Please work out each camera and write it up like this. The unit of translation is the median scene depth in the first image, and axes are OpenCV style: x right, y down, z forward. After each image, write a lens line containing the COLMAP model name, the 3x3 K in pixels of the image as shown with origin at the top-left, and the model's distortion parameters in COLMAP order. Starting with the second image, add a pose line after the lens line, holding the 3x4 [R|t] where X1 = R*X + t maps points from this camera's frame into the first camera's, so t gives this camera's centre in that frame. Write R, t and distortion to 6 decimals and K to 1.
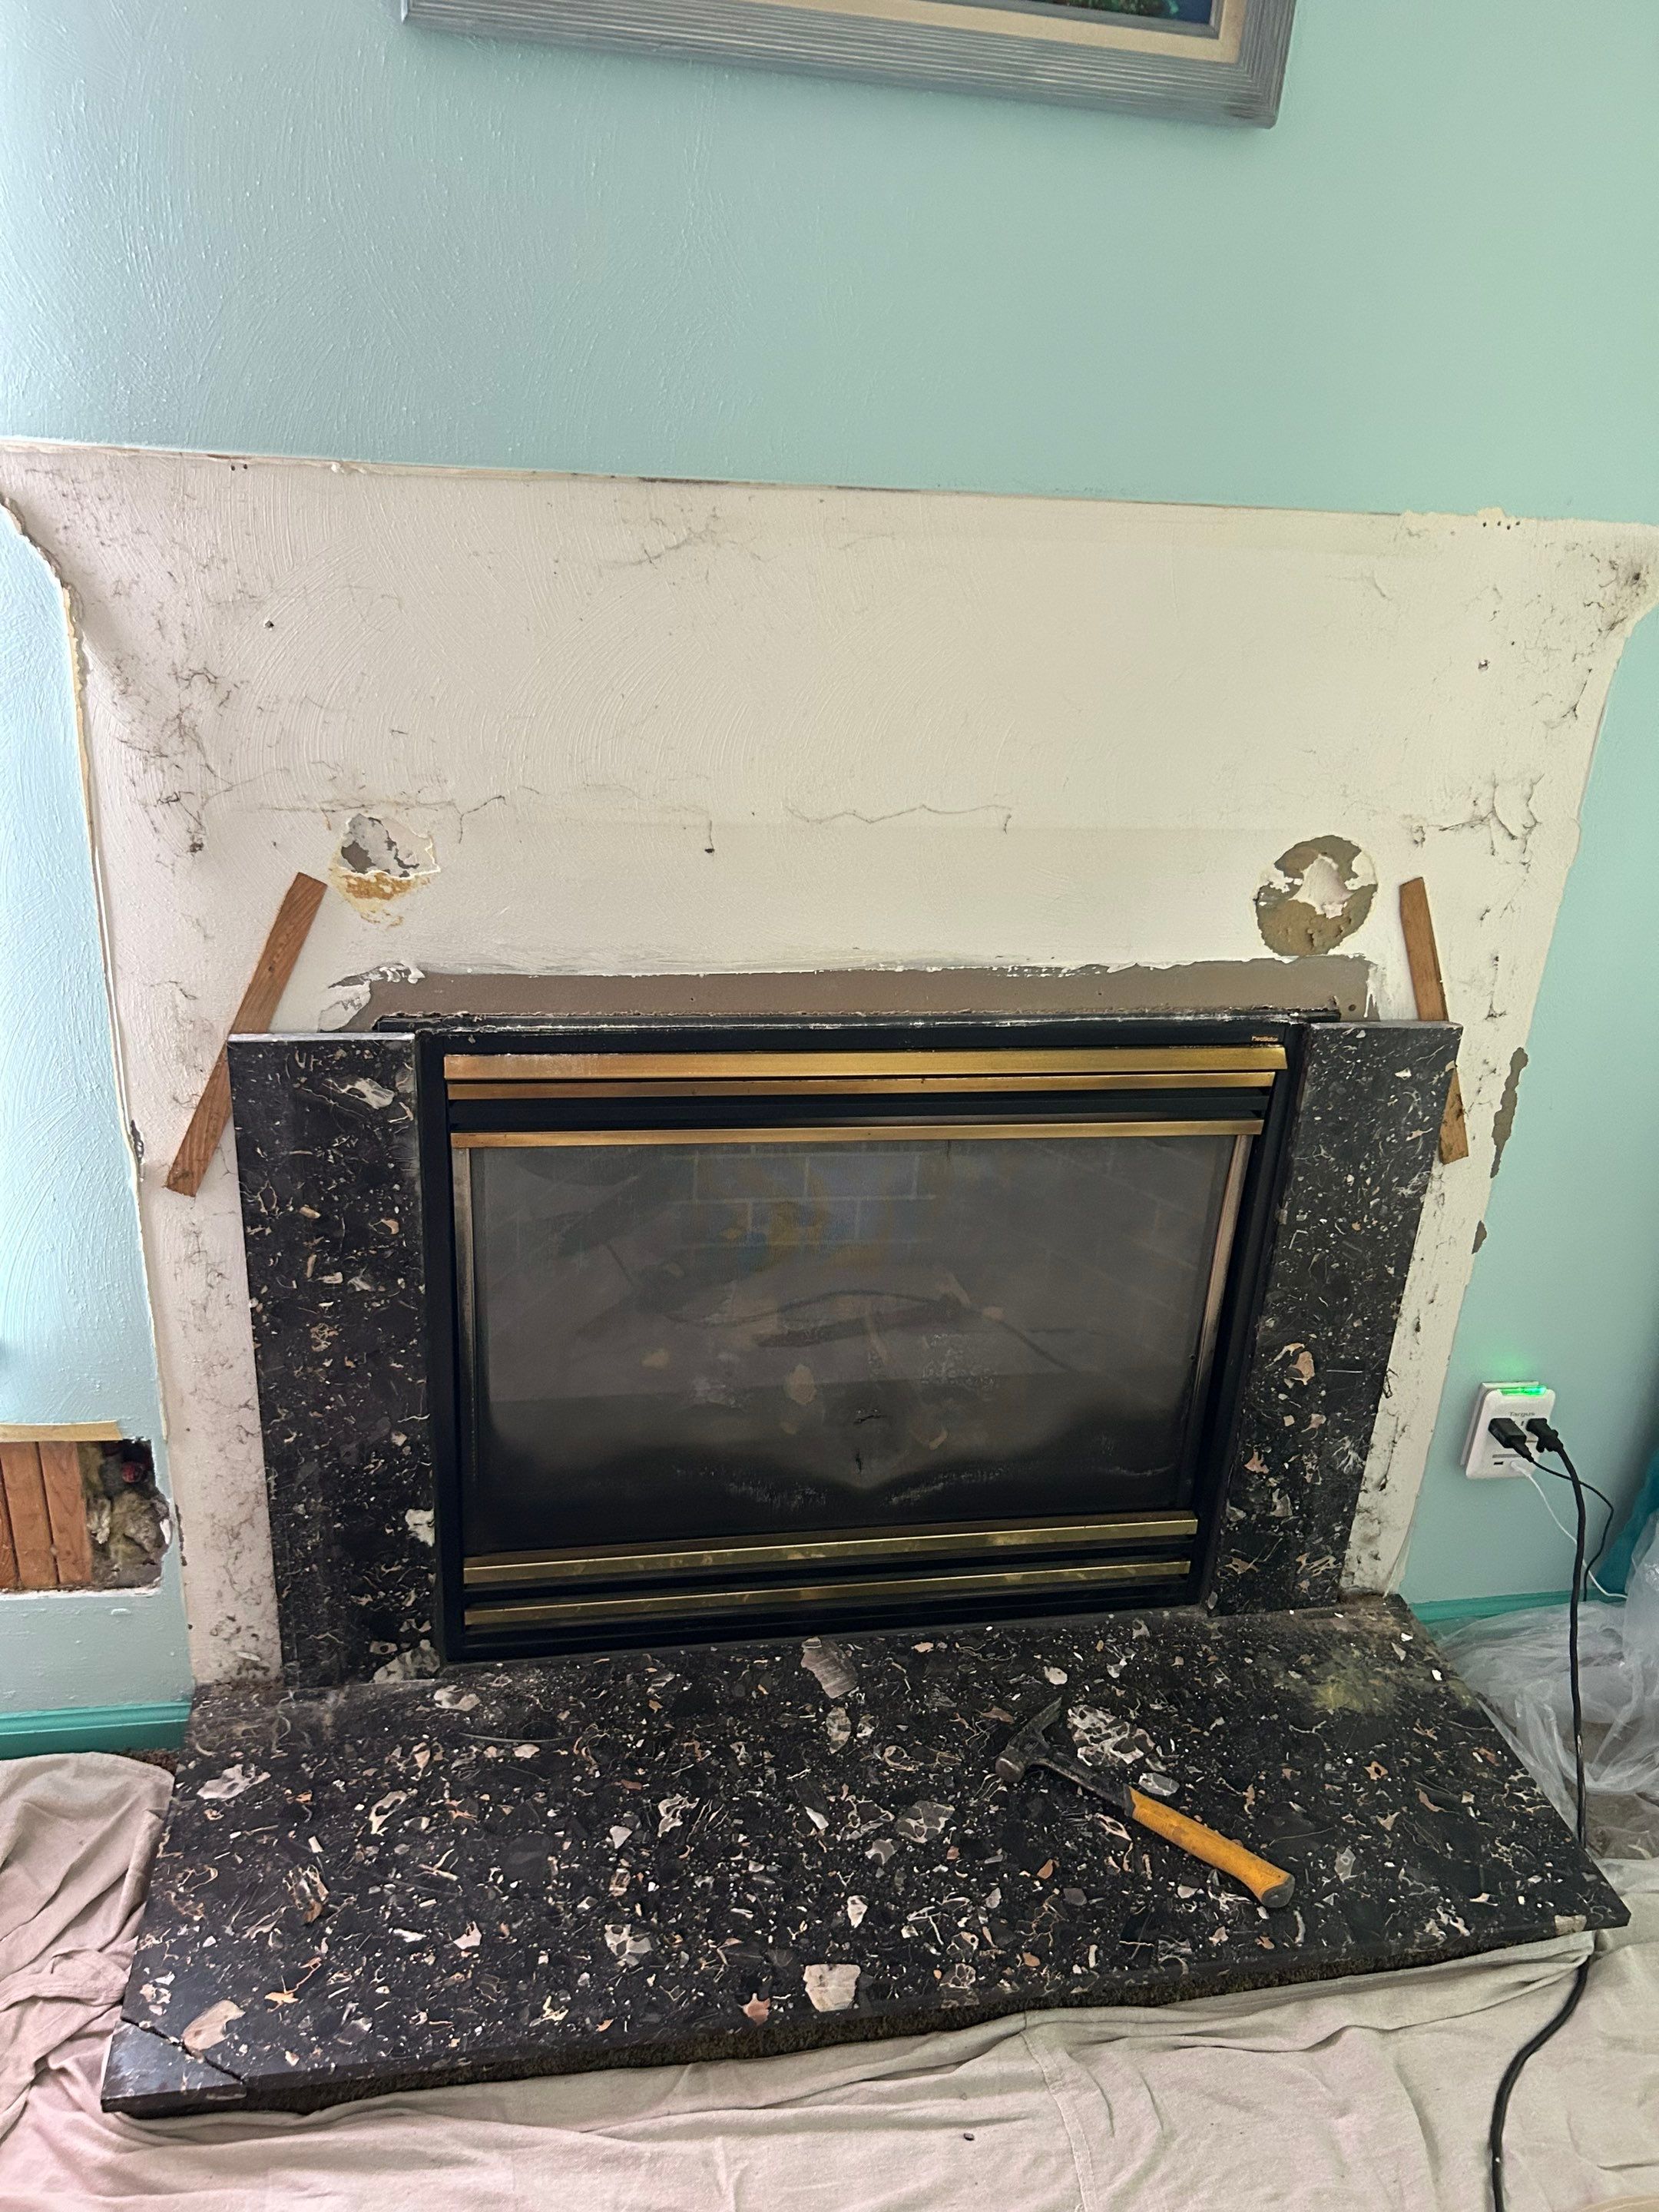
lens RADIAL K [[1666.9, 0, 827.4], [0, 1666.9, 1115.2], [0, 0, 1]] dist [0.009155, -0.012216]
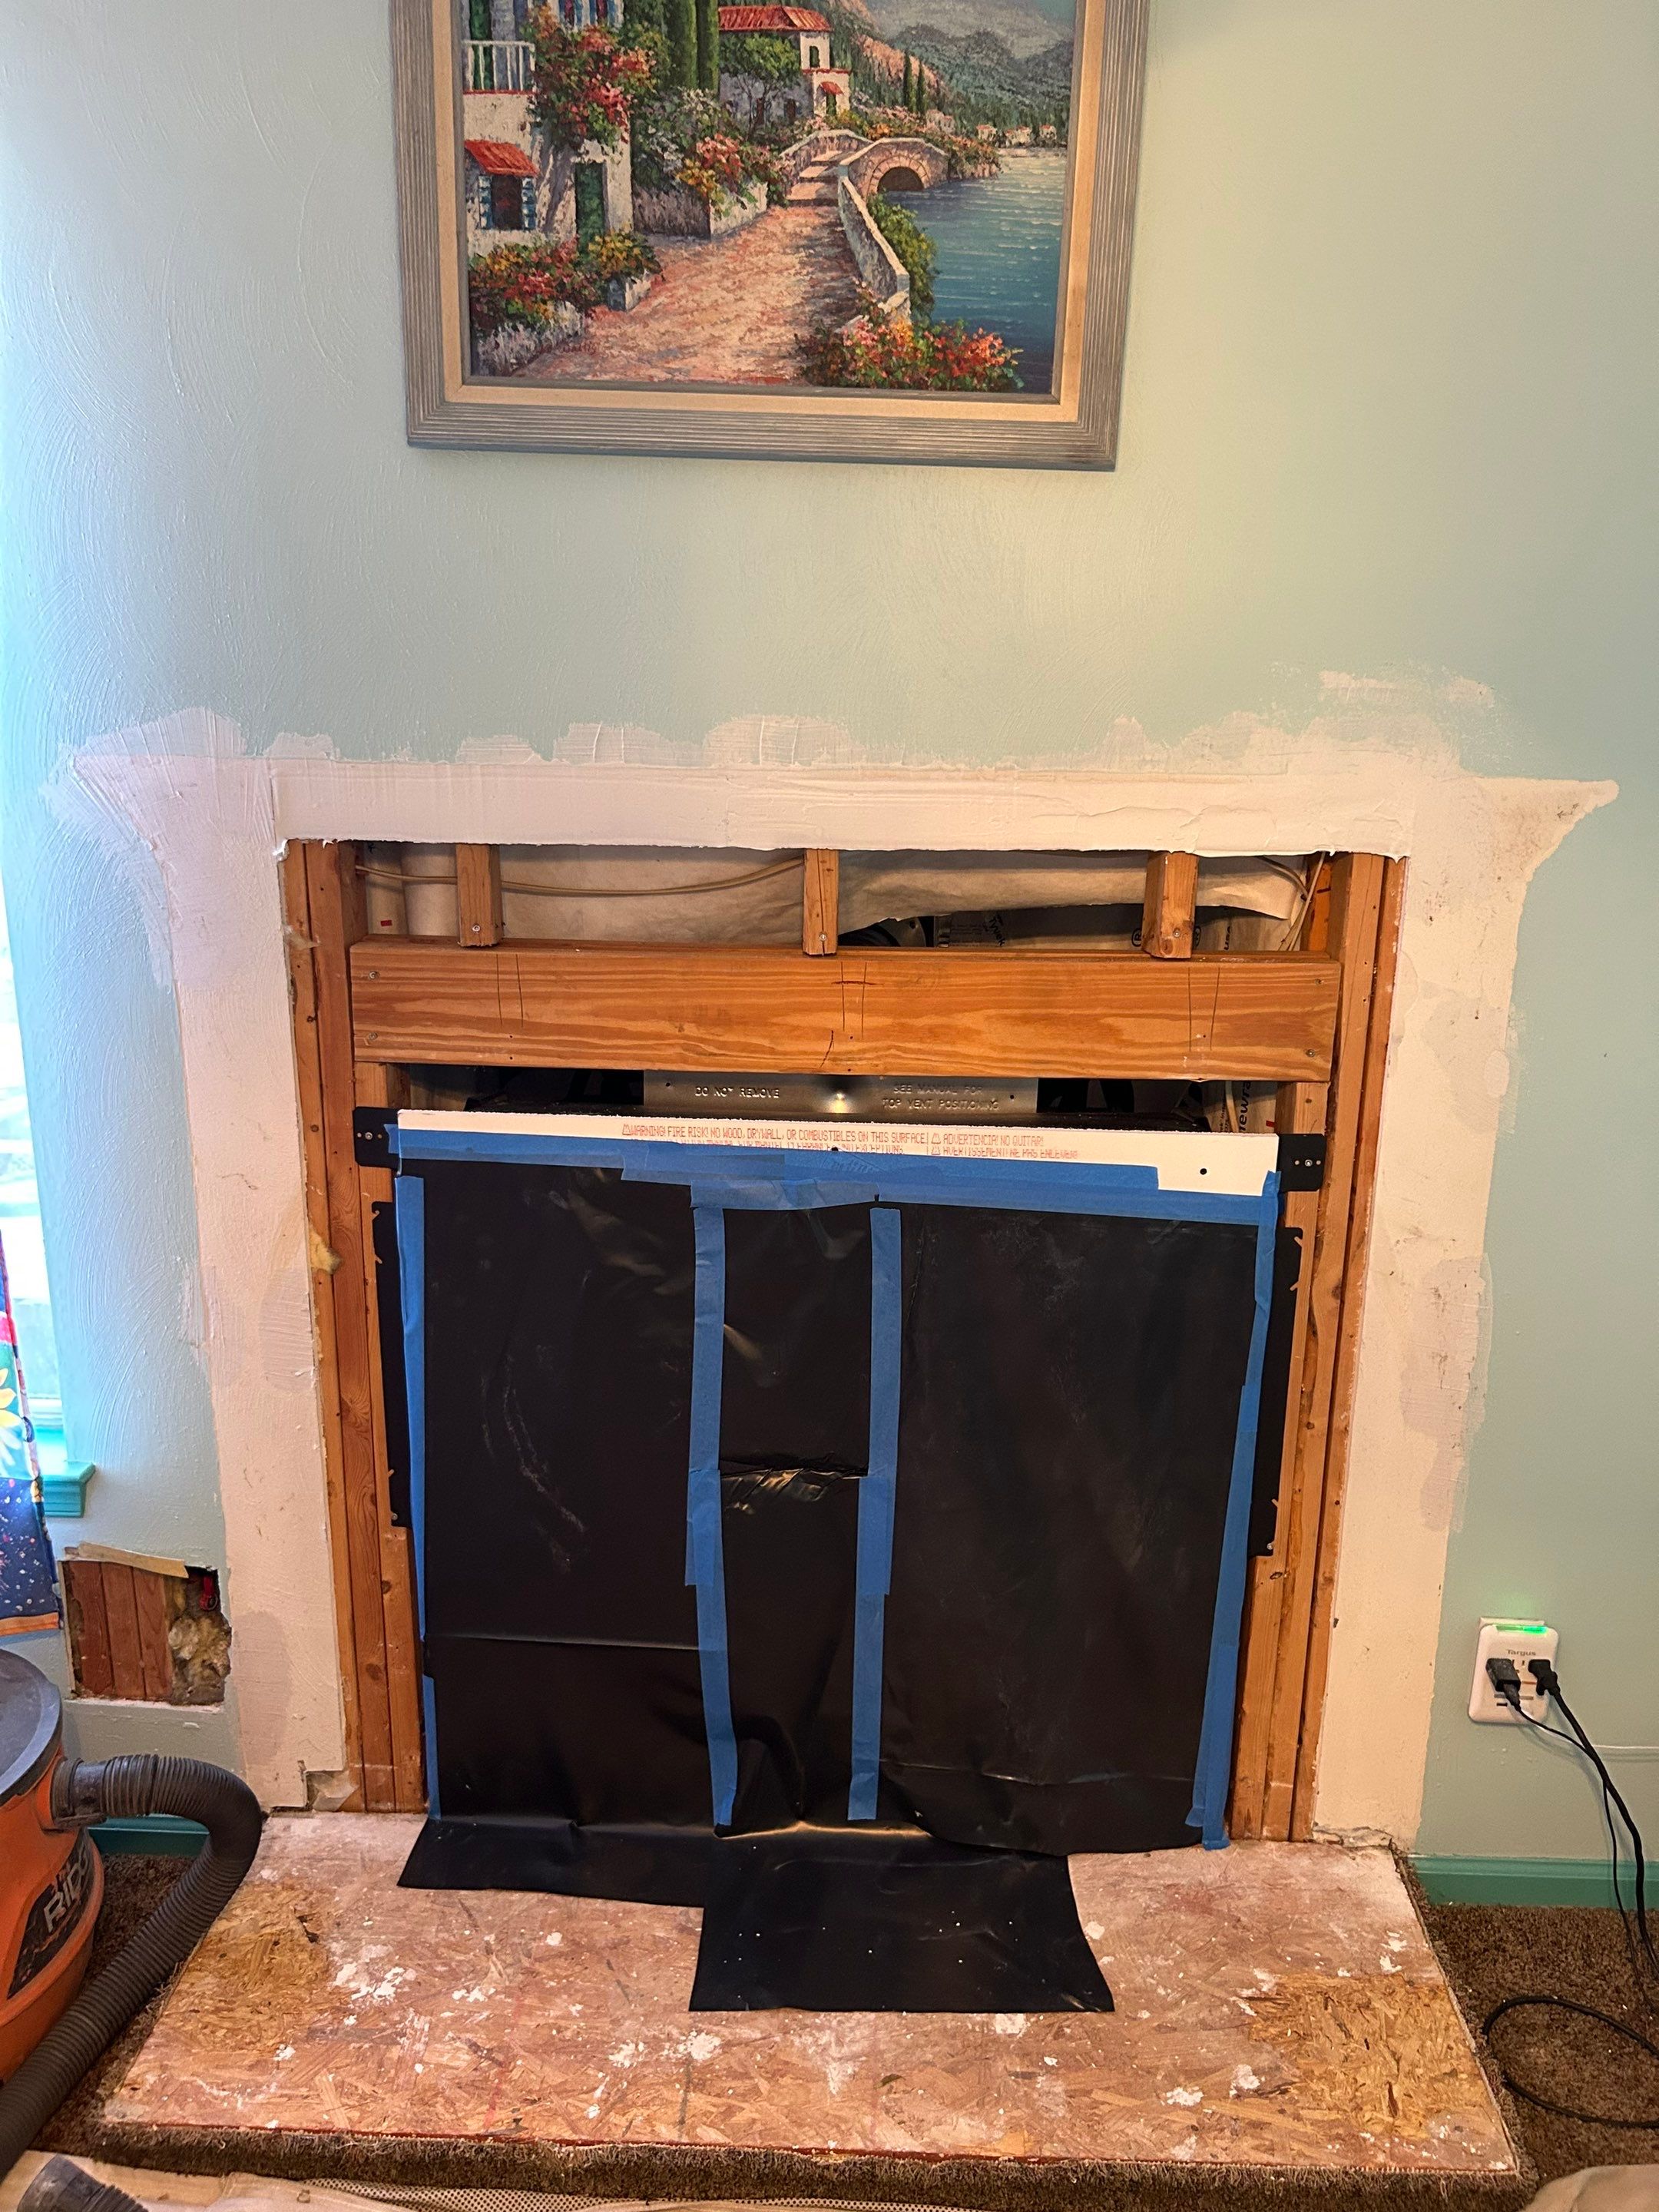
lens RADIAL K [[1666.9, 0, 849.3], [0, 1666.9, 1123.5], [0, 0, 1]] dist [0.009155, -0.012216]
pose [[0.977236, 0.010929, -0.211876, 0.264677], [-0.044289, 0.987178, -0.153357, 0.045162], [0.207483, 0.159250, 0.965189, -0.085024]]
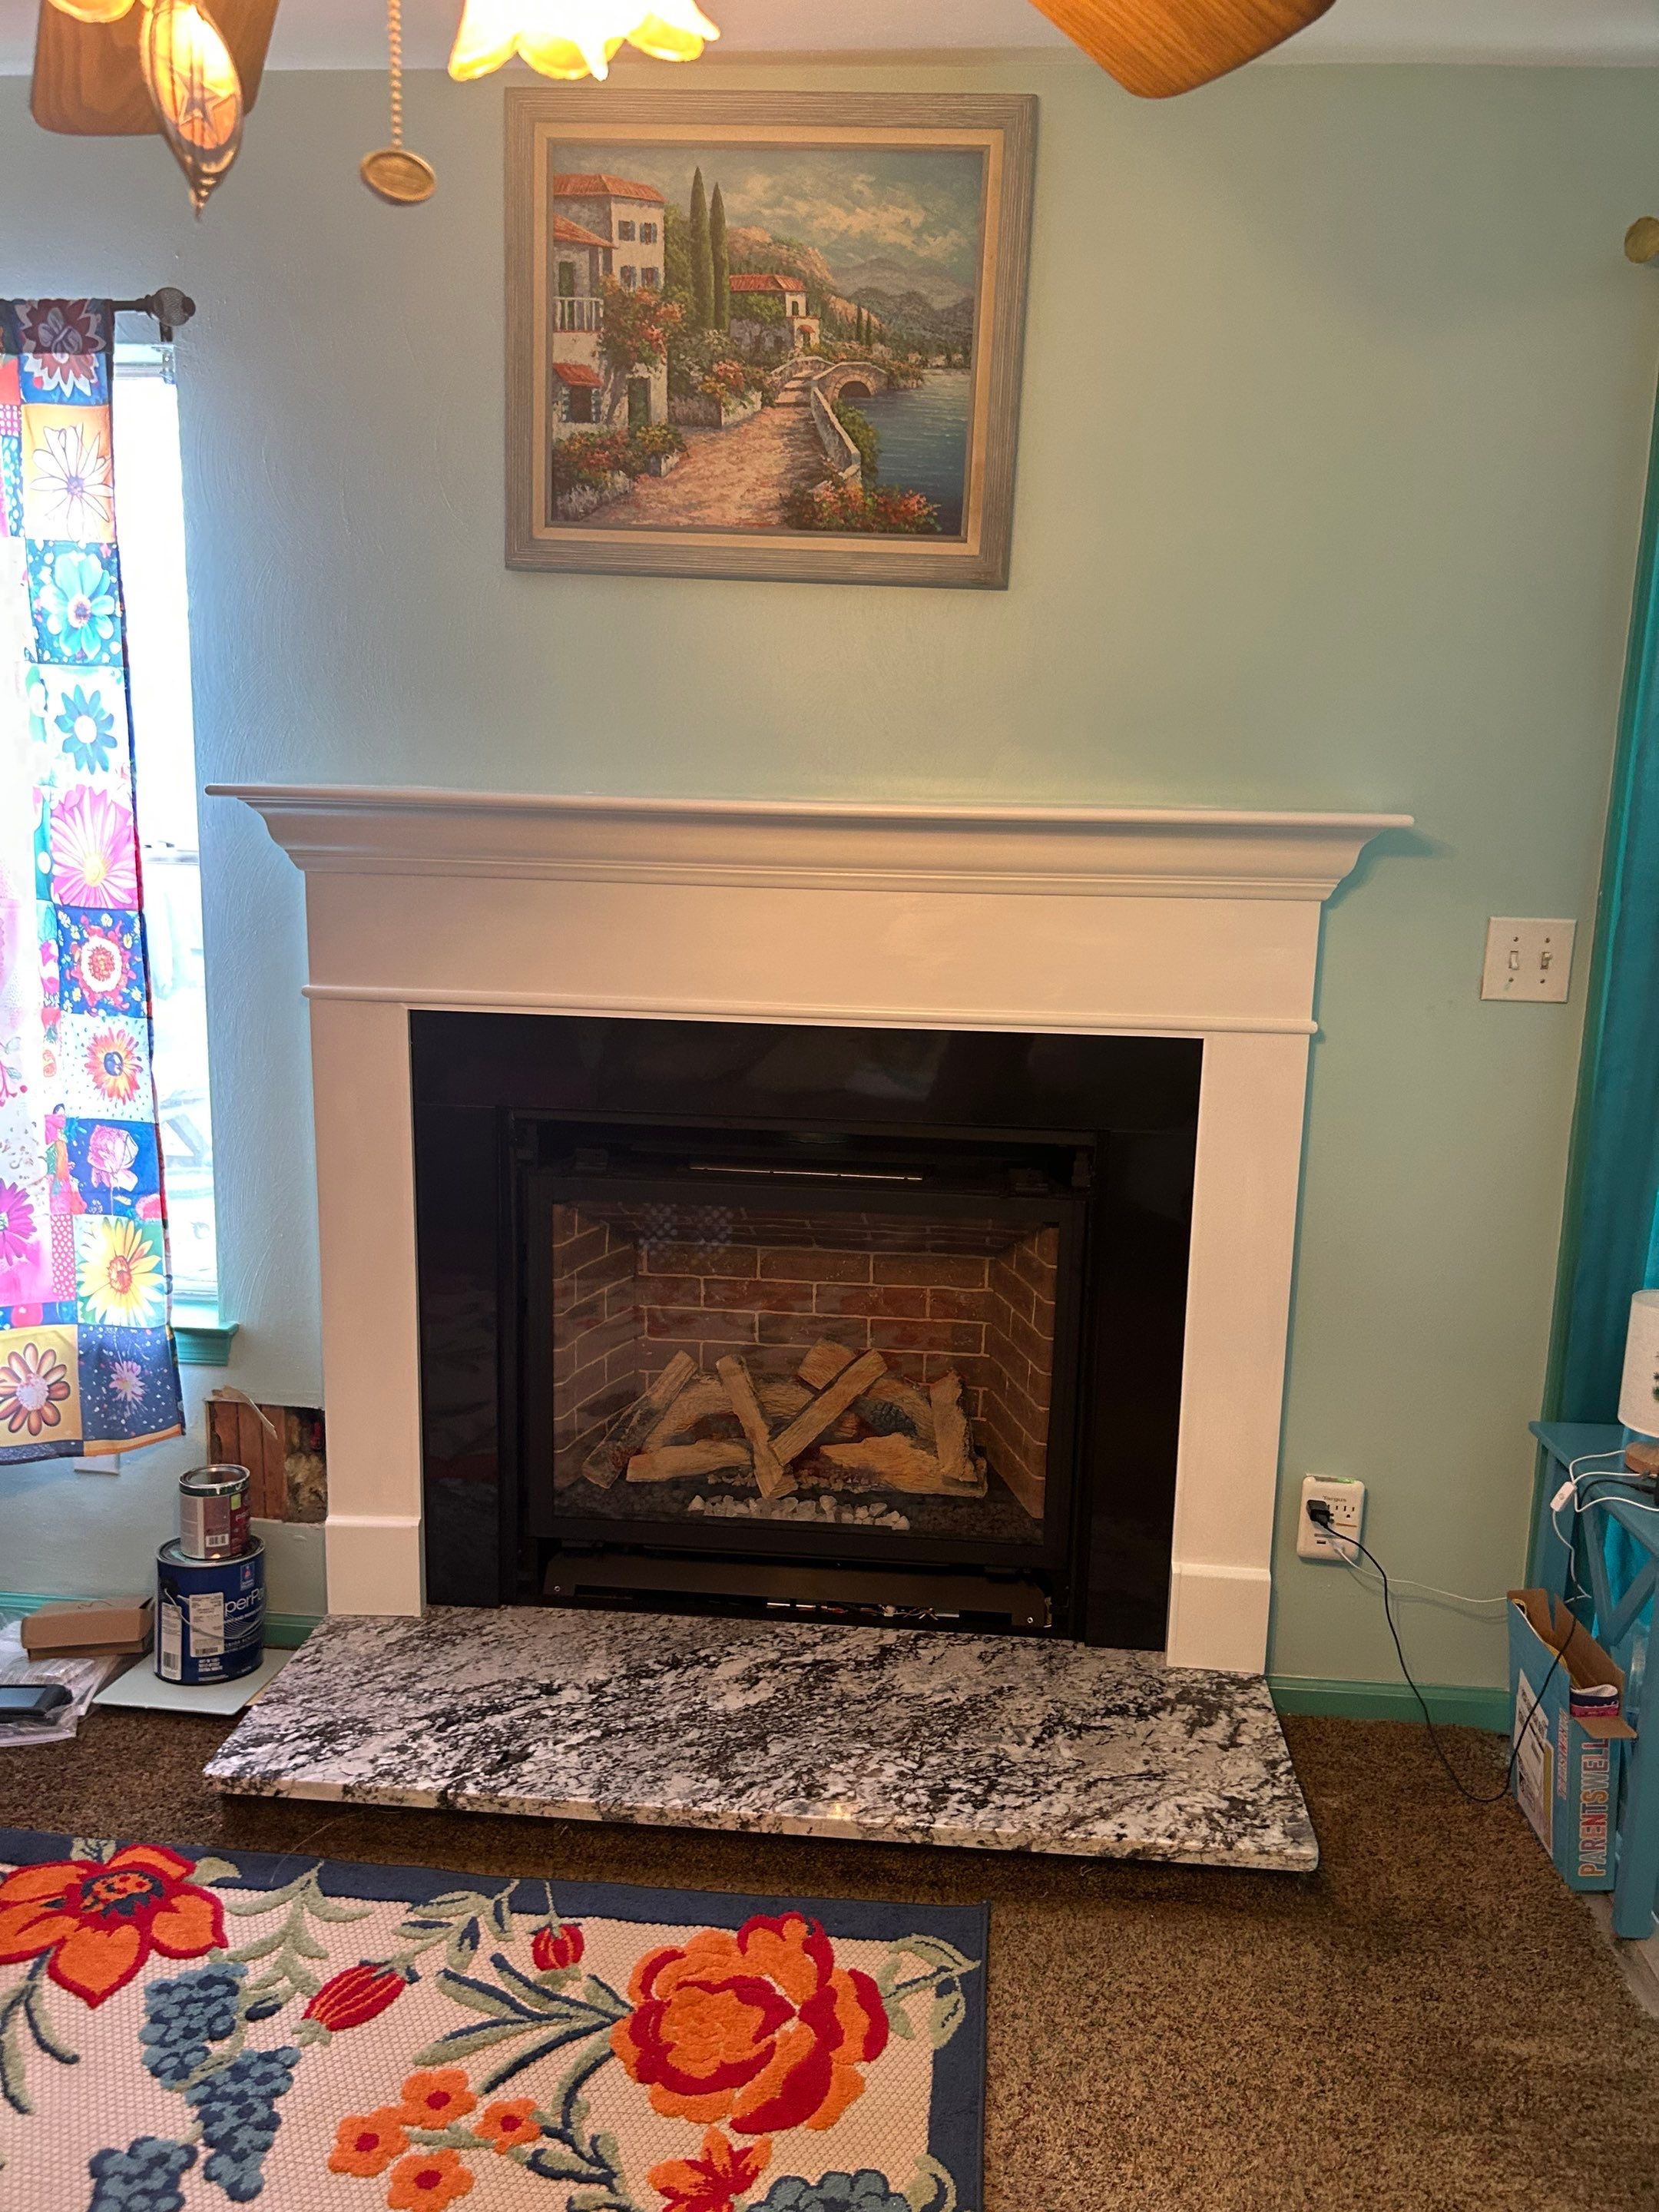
lens RADIAL K [[1666.9, 0, 845.1], [0, 1666.9, 1112.6], [0, 0, 1]] dist [0.009155, -0.012216]
pose [[0.966319, 0.015164, -0.256898, 0.426077], [-0.075265, 0.971267, -0.225779, 0.233963], [0.246093, 0.237510, 0.939695, -0.367215]]
